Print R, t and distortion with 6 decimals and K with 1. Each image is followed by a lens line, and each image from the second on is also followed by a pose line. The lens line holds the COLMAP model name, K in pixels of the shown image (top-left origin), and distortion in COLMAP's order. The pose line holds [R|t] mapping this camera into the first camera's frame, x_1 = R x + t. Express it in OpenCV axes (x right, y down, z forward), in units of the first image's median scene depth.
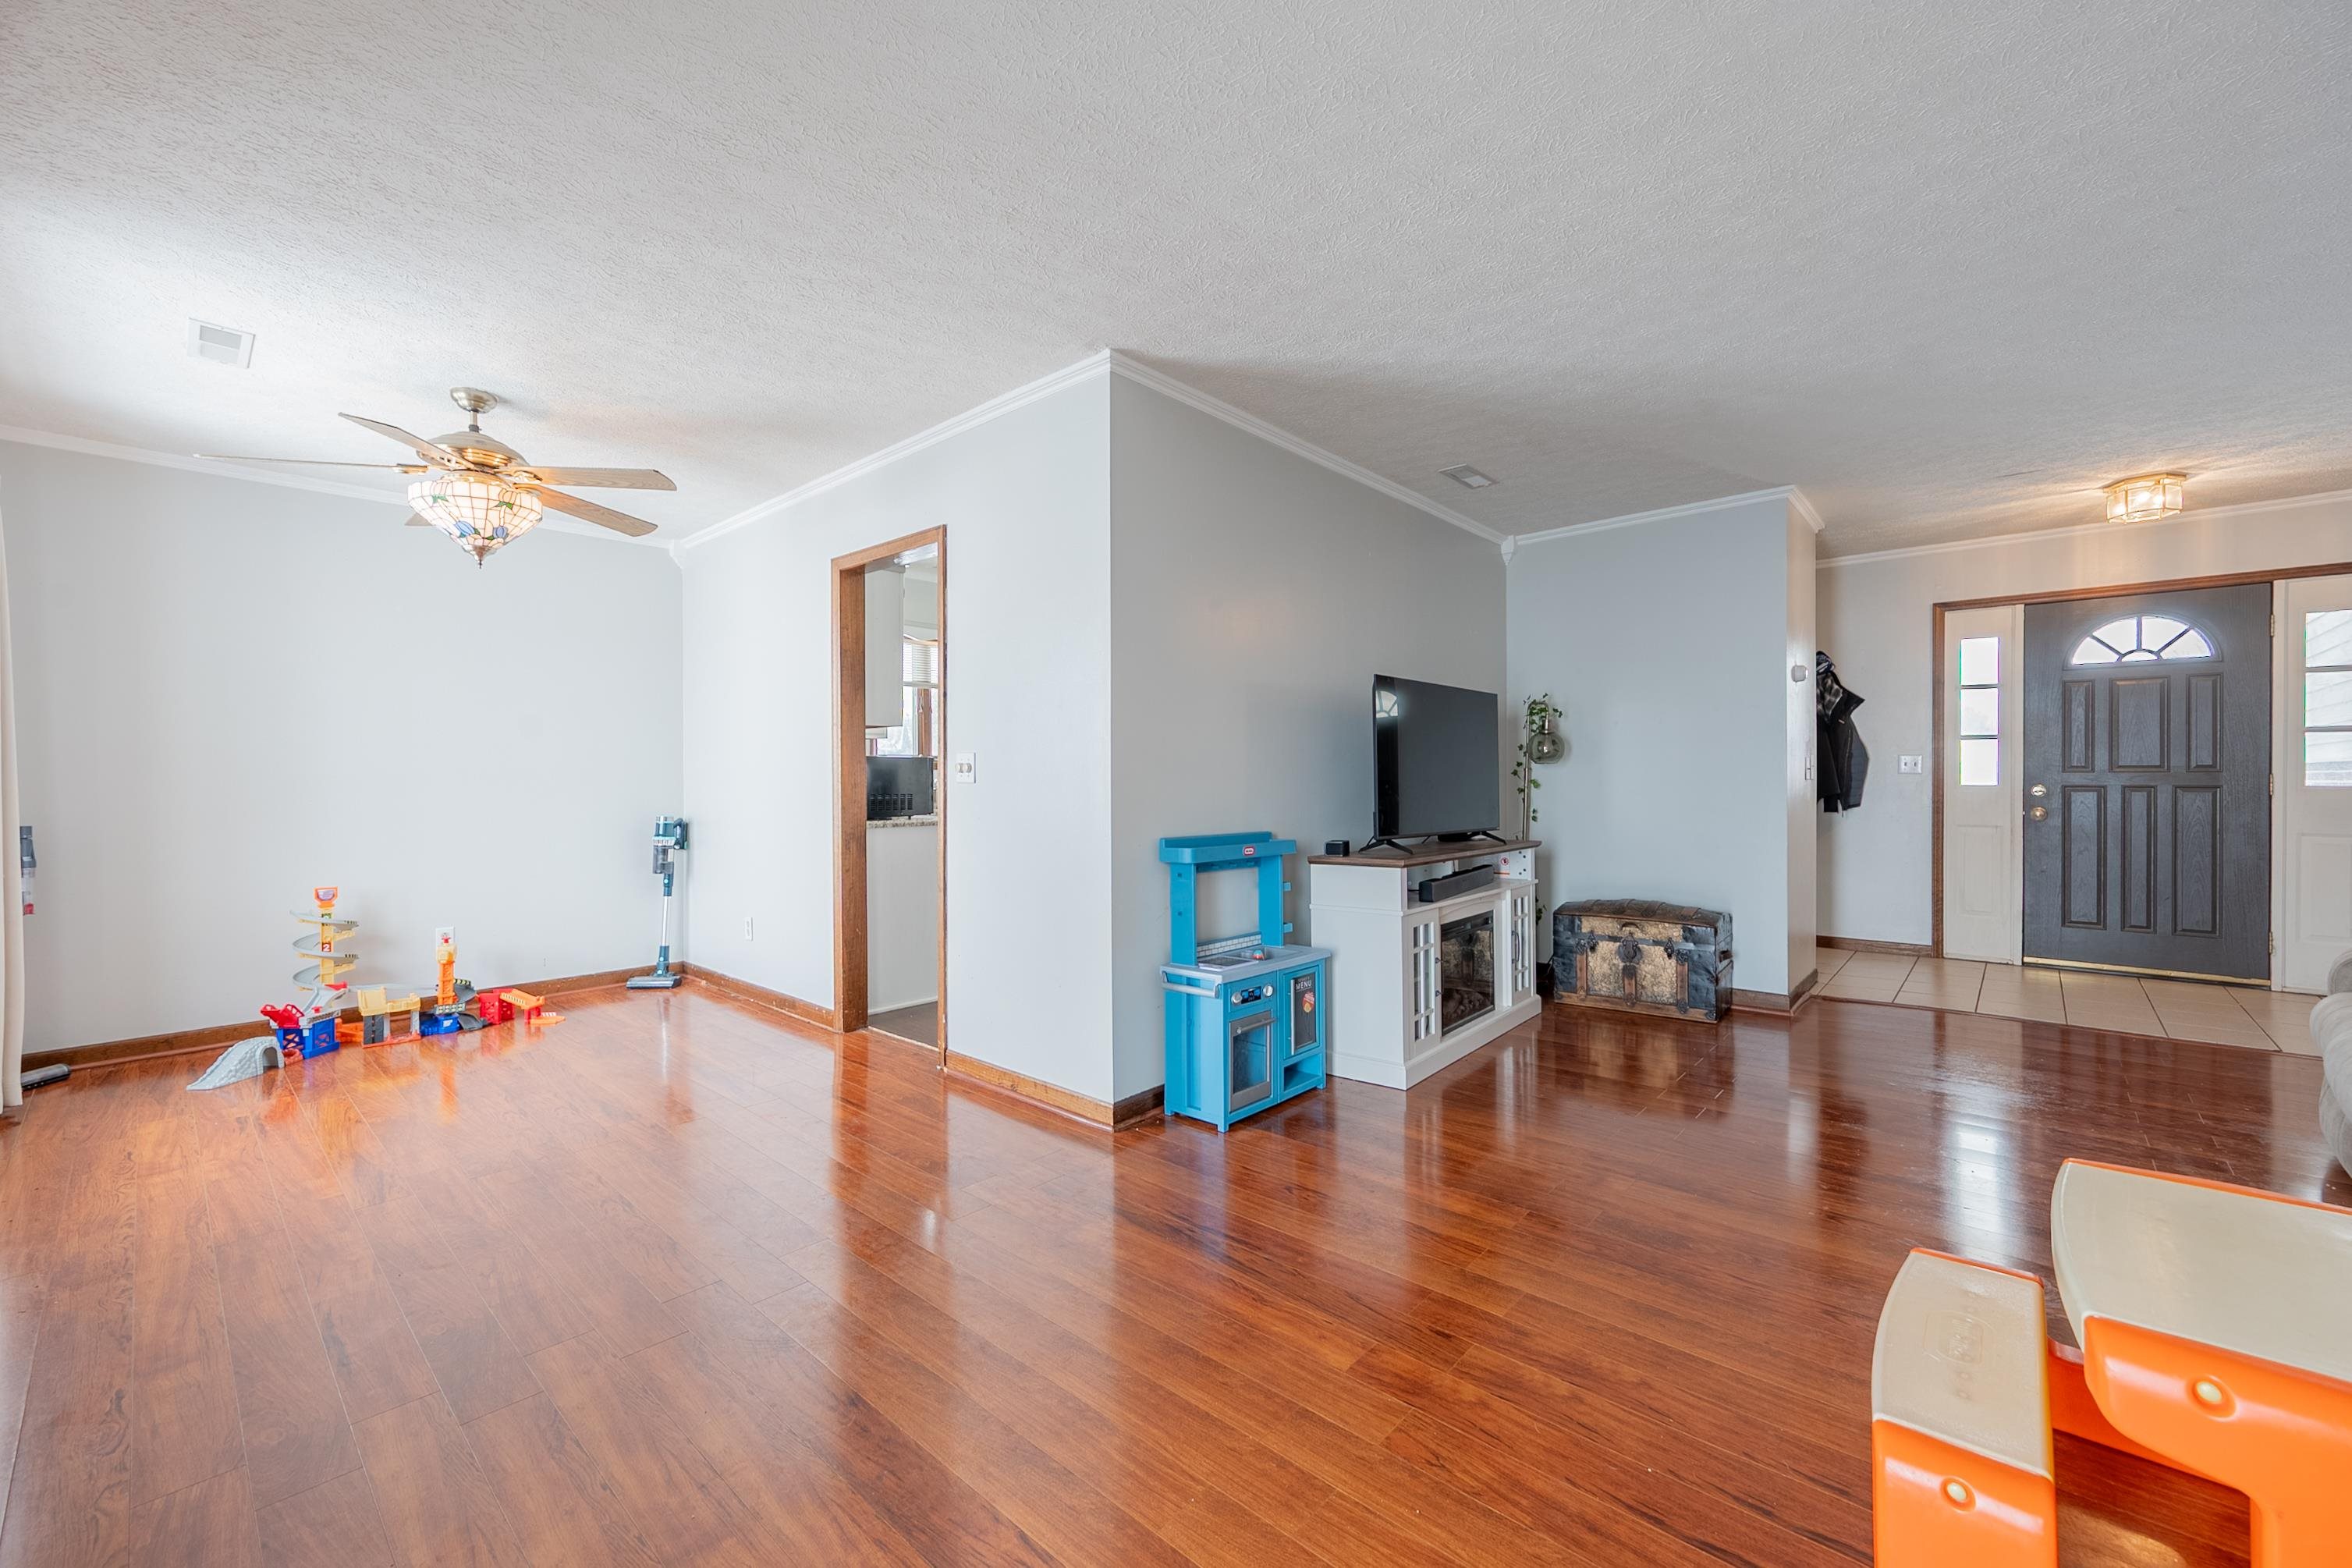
lens RADIAL K [[945.8, 0, 1189.9], [0, 945.8, 780.2], [0, 0, 1]] dist [-0.000827, 0.000180]
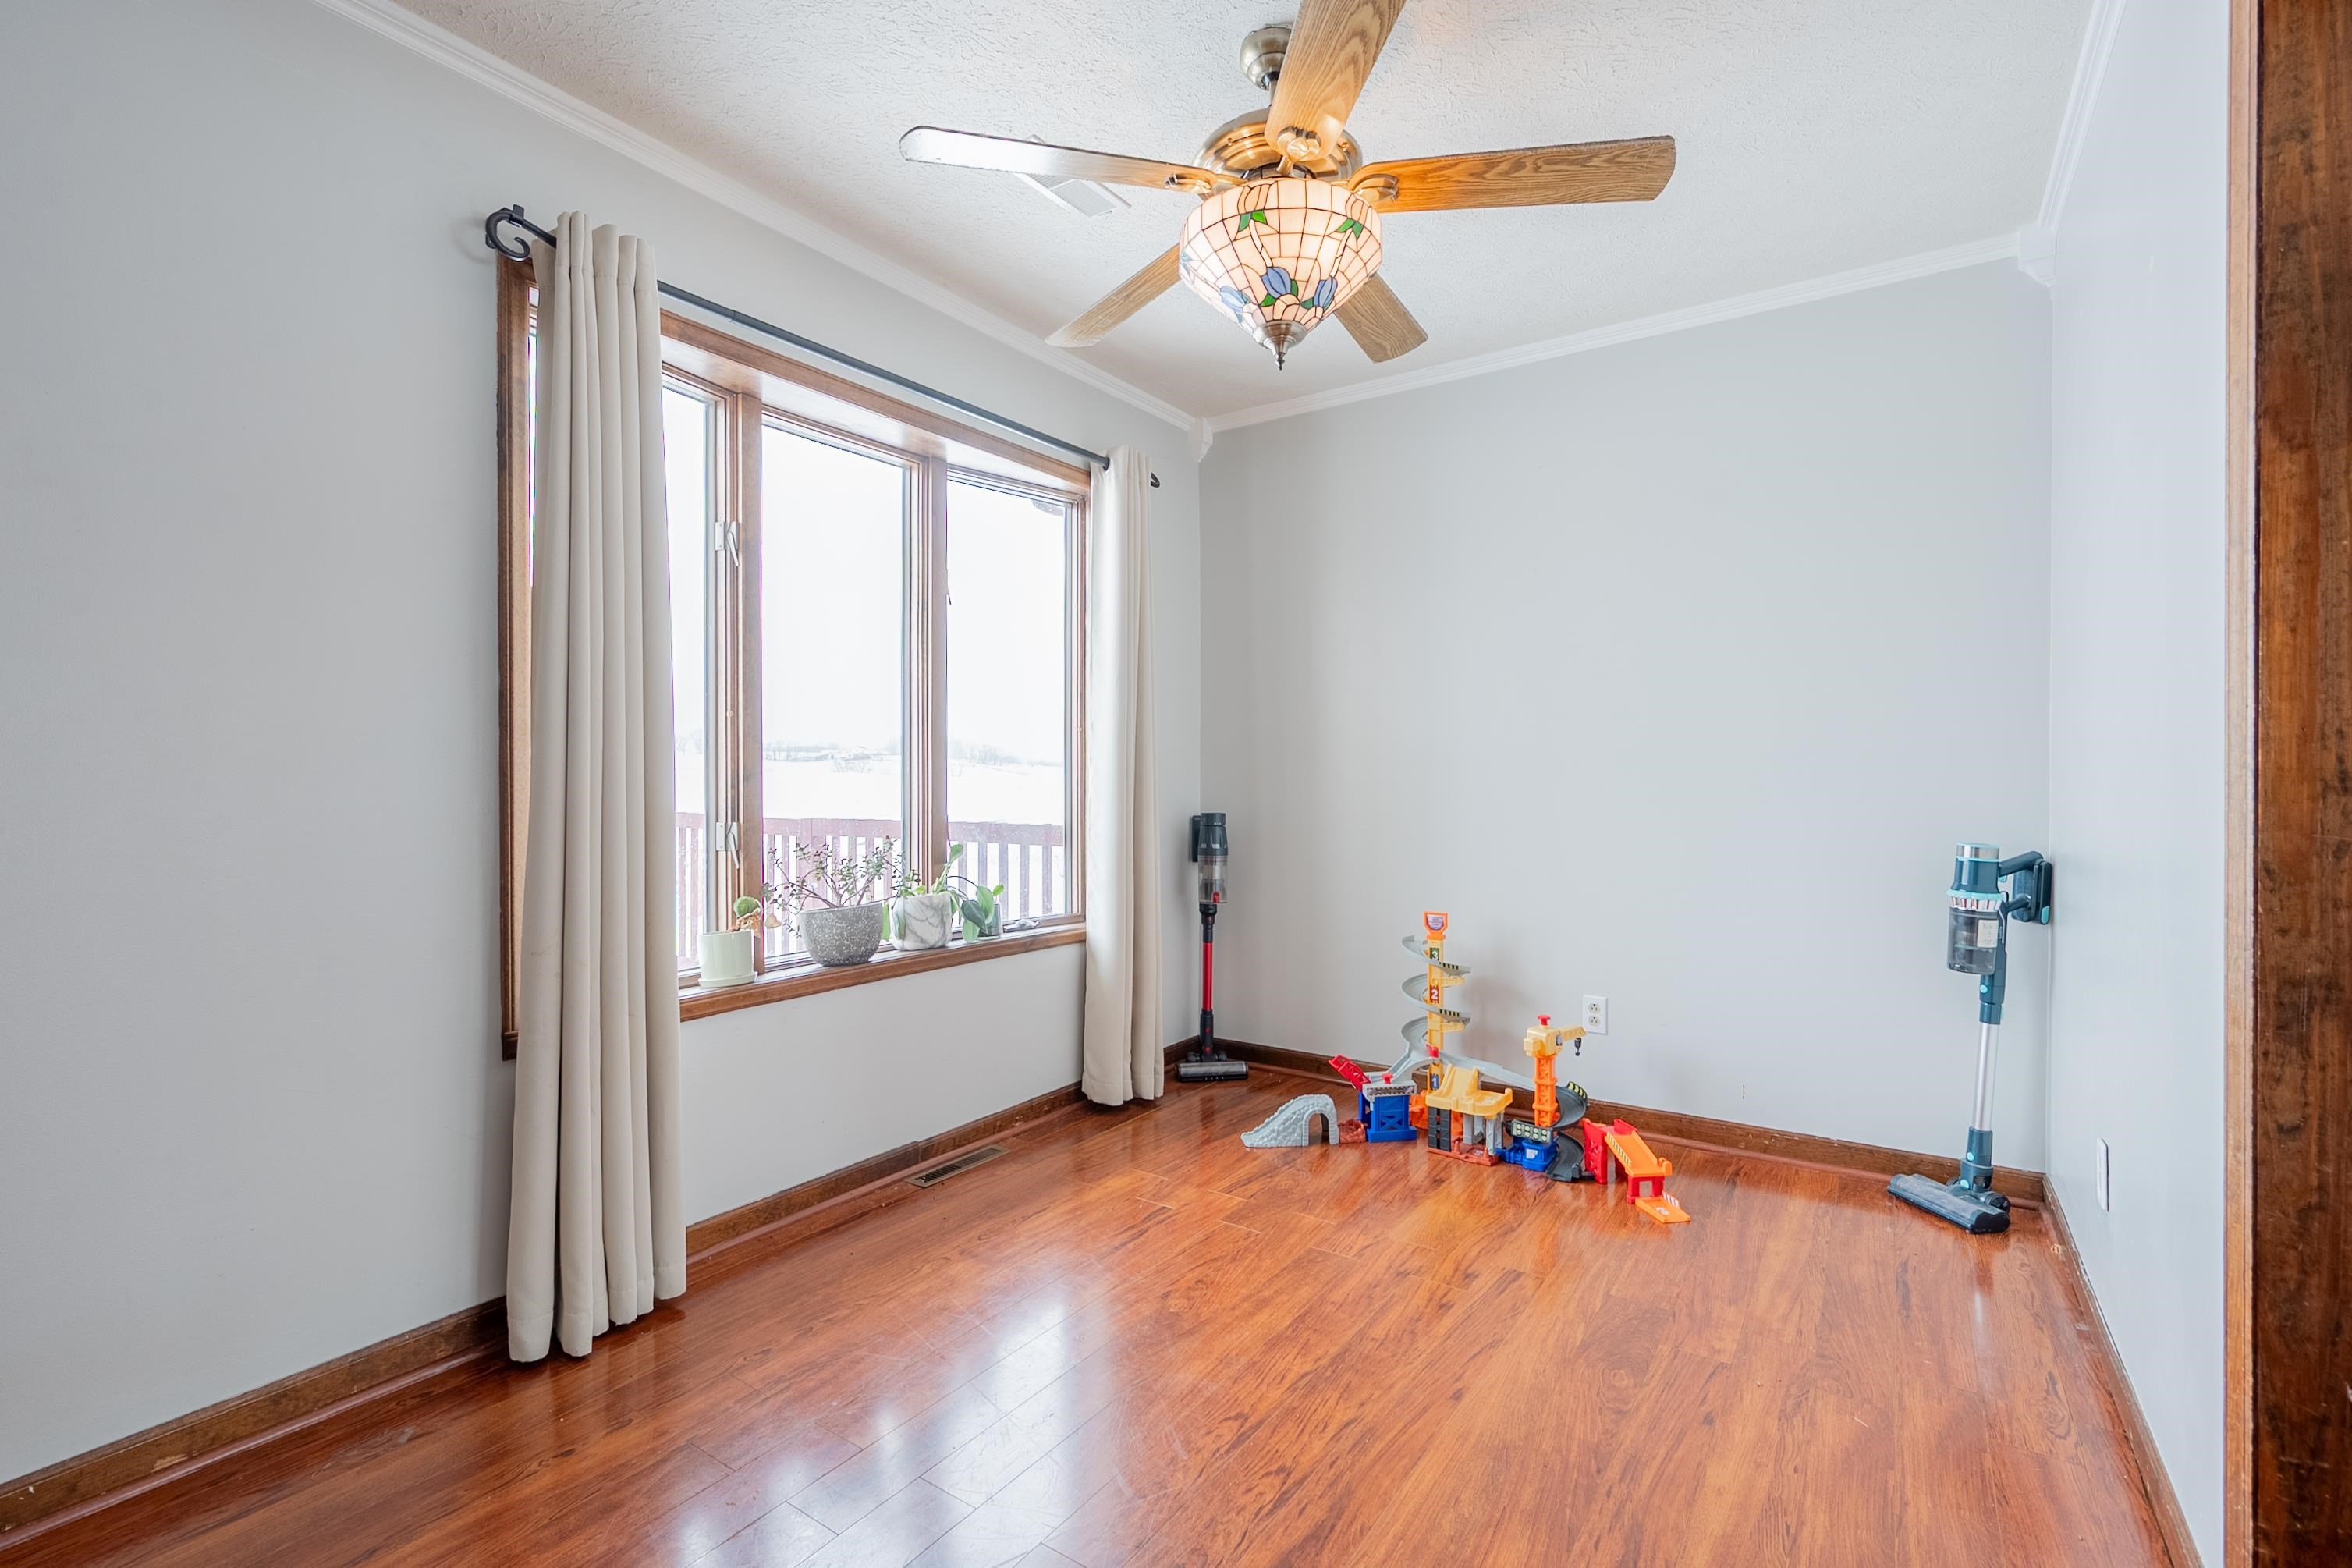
lens RADIAL K [[1041.6, 0, 1179.9], [0, 1041.6, 781.4], [0, 0, 1]] dist [-0.000840, 0.000602]
pose [[0.127248, 0.011706, -0.991802, -0.136569], [-0.002390, 0.999931, 0.011496, 0.002988], [0.991868, 0.000908, 0.127267, 0.700539]]
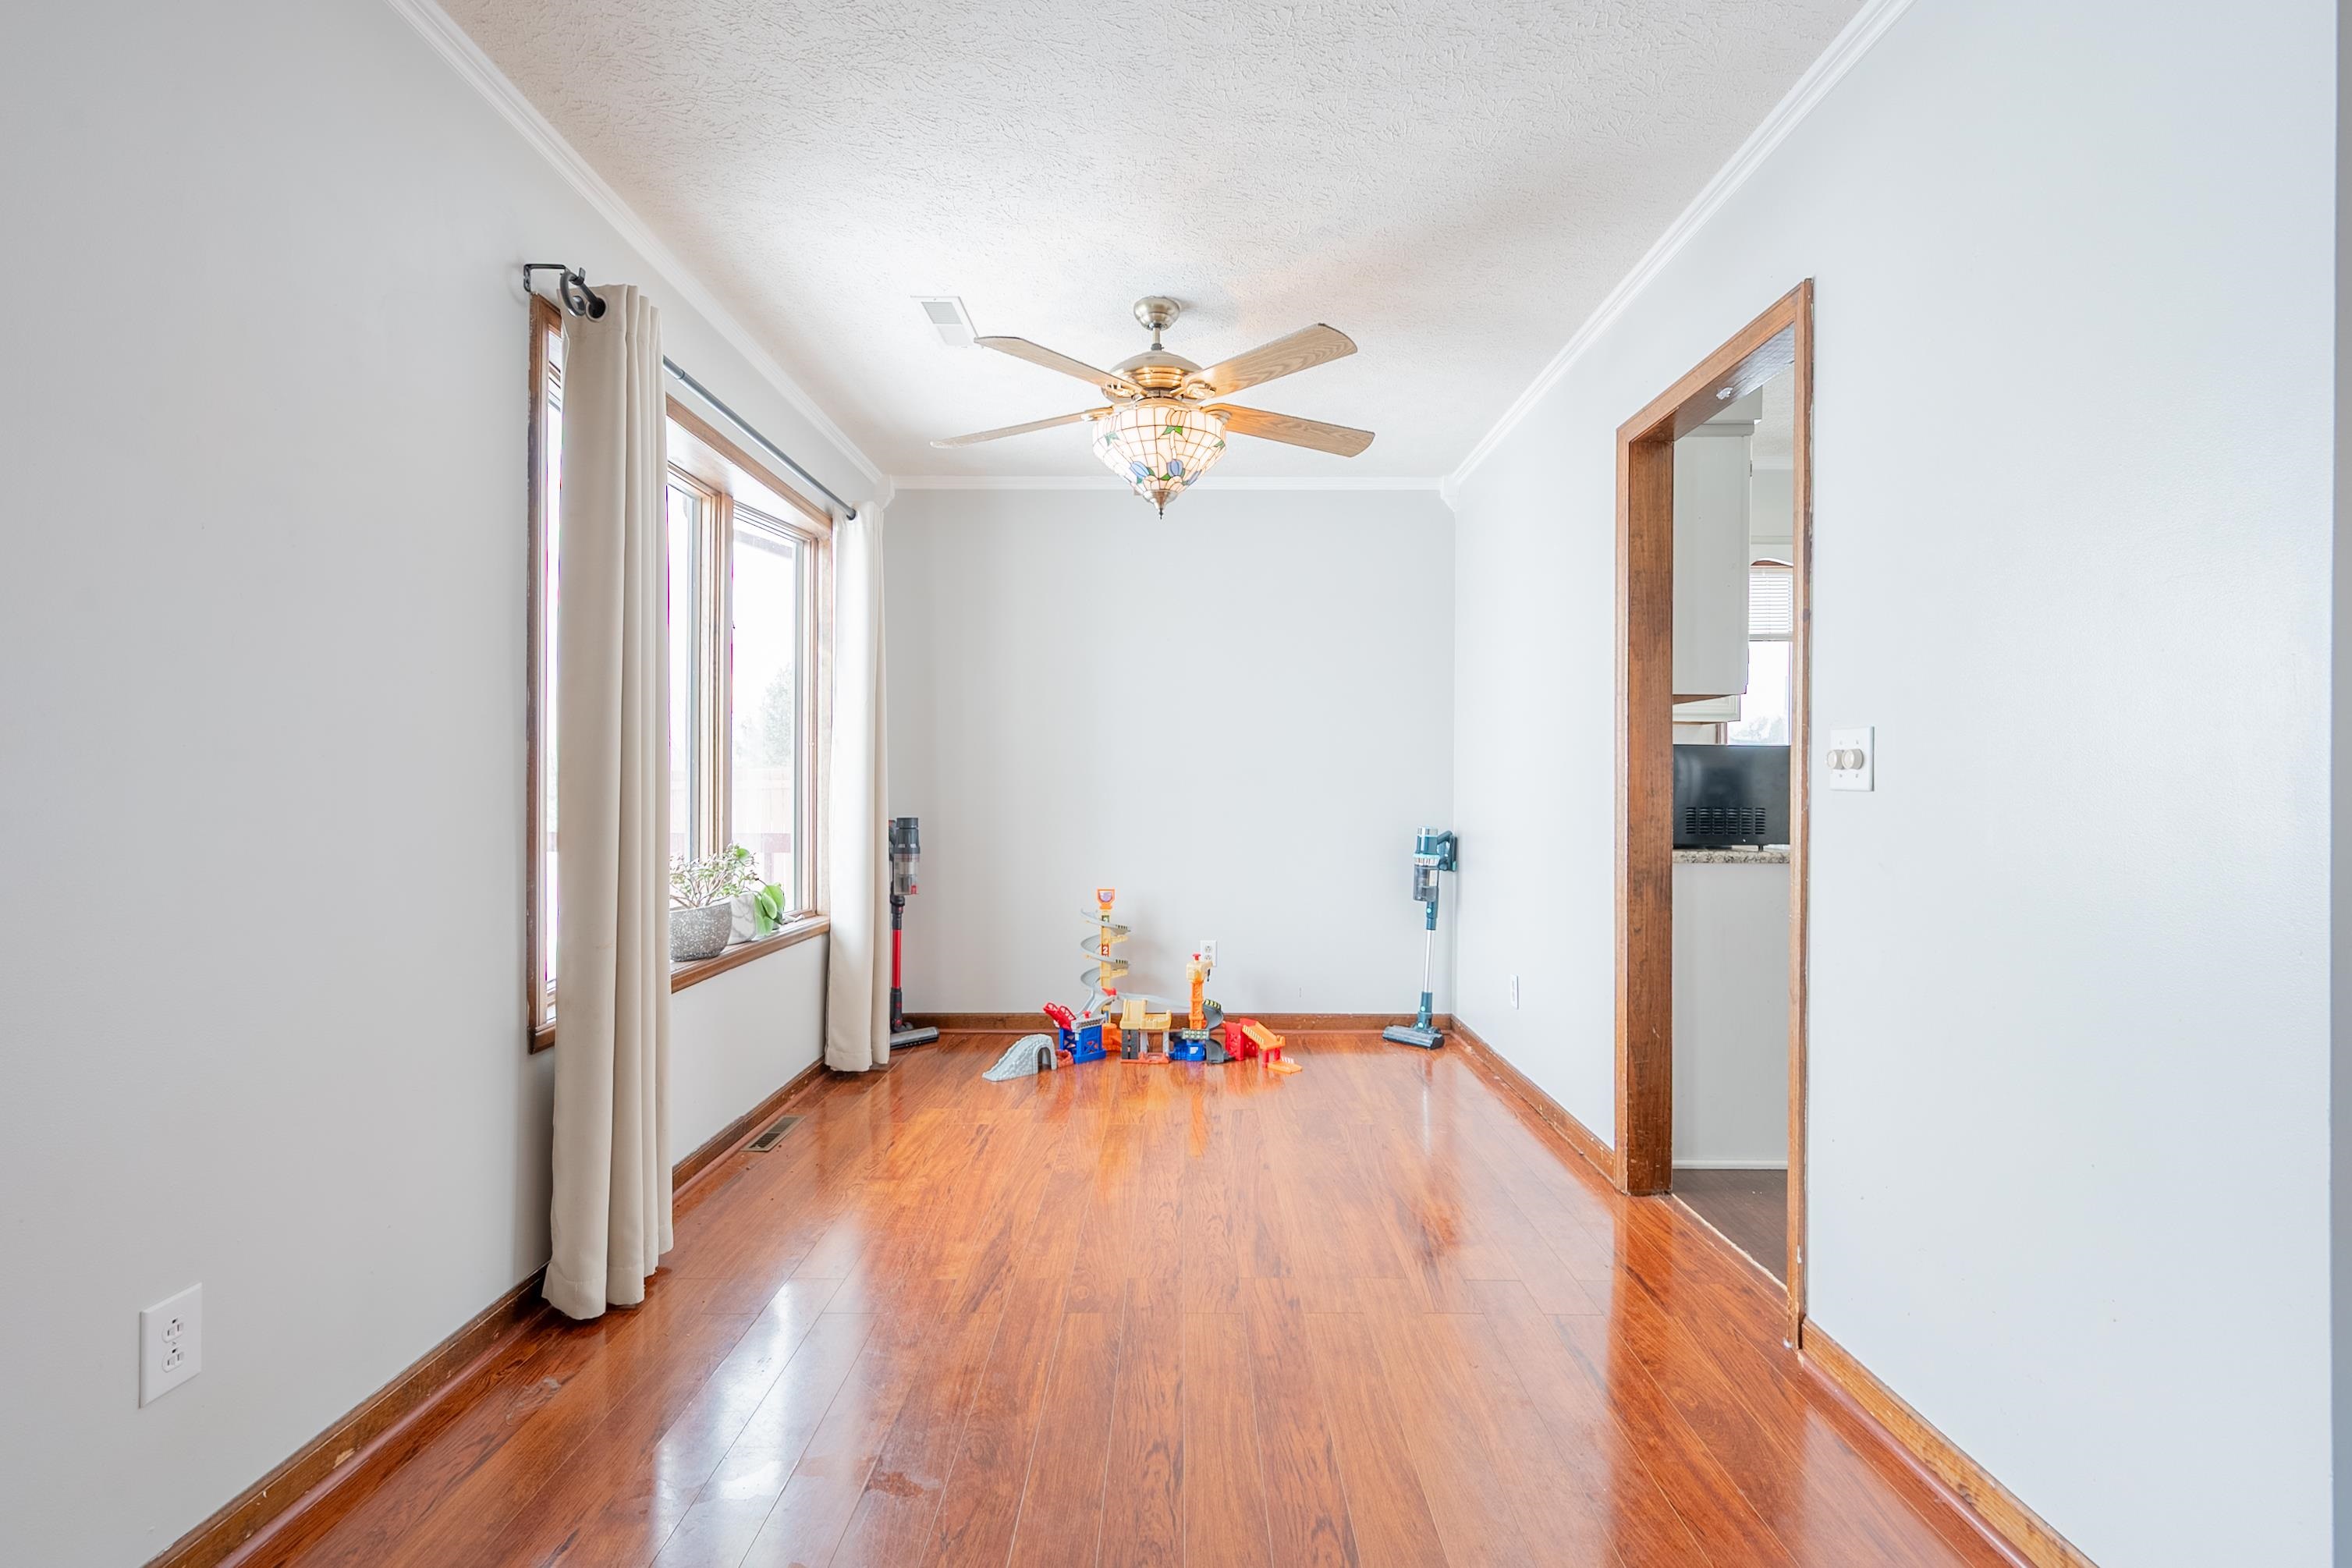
lens RADIAL K [[1041.6, 0, 1172.3], [0, 1041.6, 781.1], [0, 0, 1]] dist [-0.000840, 0.000602]
pose [[0.661664, 0.005971, -0.749777, -0.058038], [-0.008862, 0.999961, 0.000143, 0.001066], [0.749748, 0.006550, 0.661691, 0.336083]]
